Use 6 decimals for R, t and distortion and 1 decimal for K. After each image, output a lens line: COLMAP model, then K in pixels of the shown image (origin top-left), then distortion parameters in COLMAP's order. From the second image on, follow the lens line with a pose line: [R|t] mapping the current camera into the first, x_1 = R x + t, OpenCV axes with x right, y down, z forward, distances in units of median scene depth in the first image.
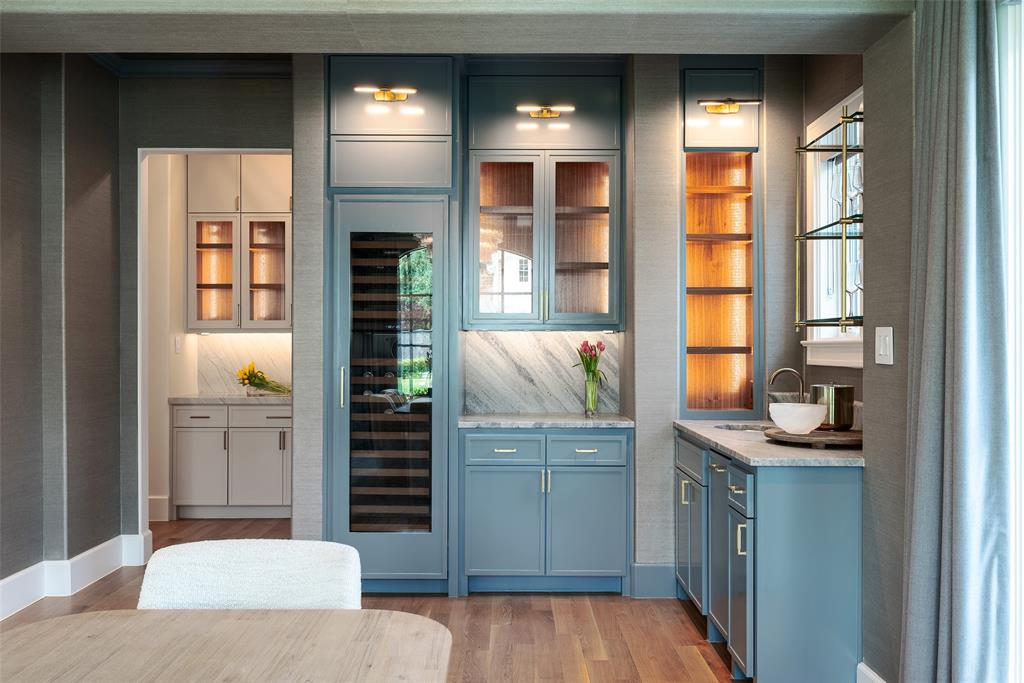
lens RADIAL K [[876.6, 0, 512.0], [0, 876.6, 341.5], [0, 0, 1]] dist [0.007786, -0.000520]
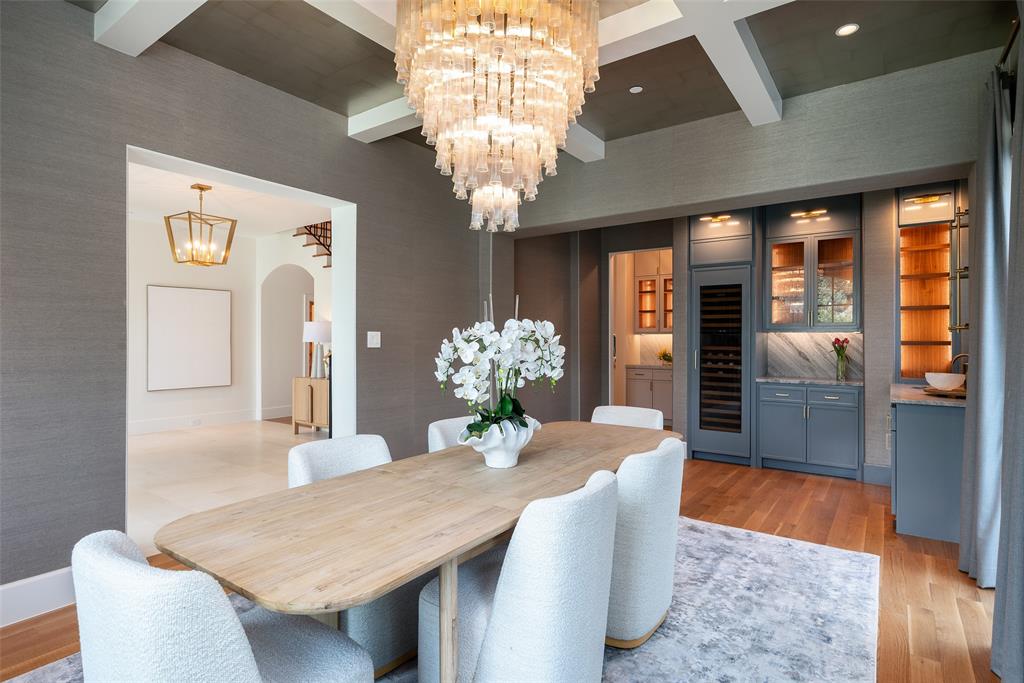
lens RADIAL K [[528.6, 0, 512.0], [0, 528.6, 341.5], [0, 0, 1]] dist [0.000691, 0.000193]
pose [[0.814282, 0.003367, -0.580459, 0.170936], [-0.000901, 0.999989, 0.004536, 0.002732], [0.580468, -0.003171, 0.814277, -0.271774]]
